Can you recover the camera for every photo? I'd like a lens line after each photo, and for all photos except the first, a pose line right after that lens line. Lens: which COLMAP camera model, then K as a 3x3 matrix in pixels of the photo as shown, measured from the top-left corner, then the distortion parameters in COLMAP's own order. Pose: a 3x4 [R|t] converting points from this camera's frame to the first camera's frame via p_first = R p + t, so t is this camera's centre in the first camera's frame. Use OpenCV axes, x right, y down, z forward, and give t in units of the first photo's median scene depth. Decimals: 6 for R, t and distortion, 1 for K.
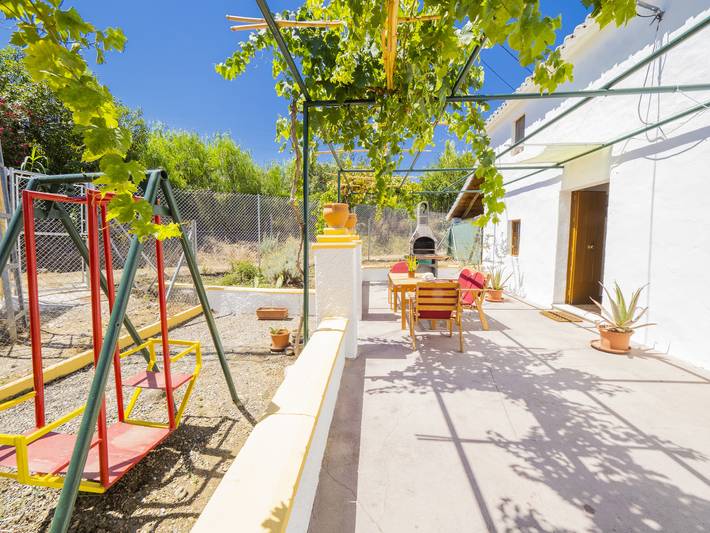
lens RADIAL K [[285.9, 0, 345.0], [0, 285.9, 267.3], [0, 0, 1]] dist [-0.001912, -0.000058]
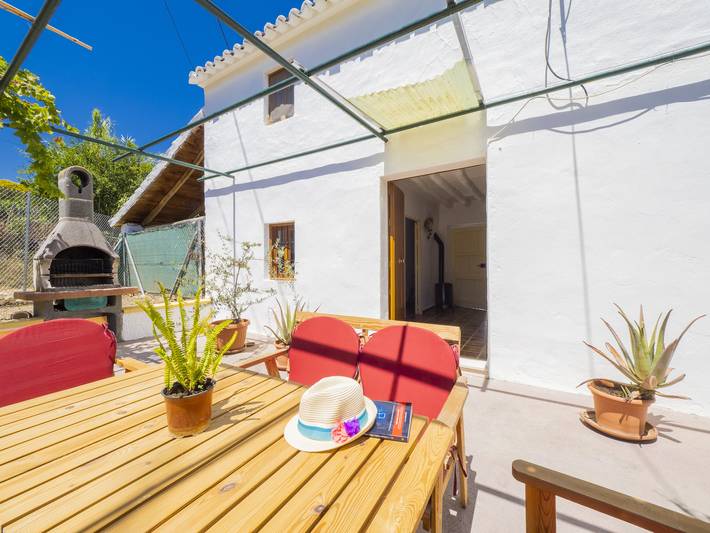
lens RADIAL K [[285.9, 0, 345.0], [0, 285.9, 267.3], [0, 0, 1]] dist [-0.001912, -0.000058]
pose [[0.456261, -0.010778, 0.889781, 0.125261], [0.087862, 0.995586, -0.032994, -0.045165], [-0.885498, 0.093232, 0.455194, 0.794801]]
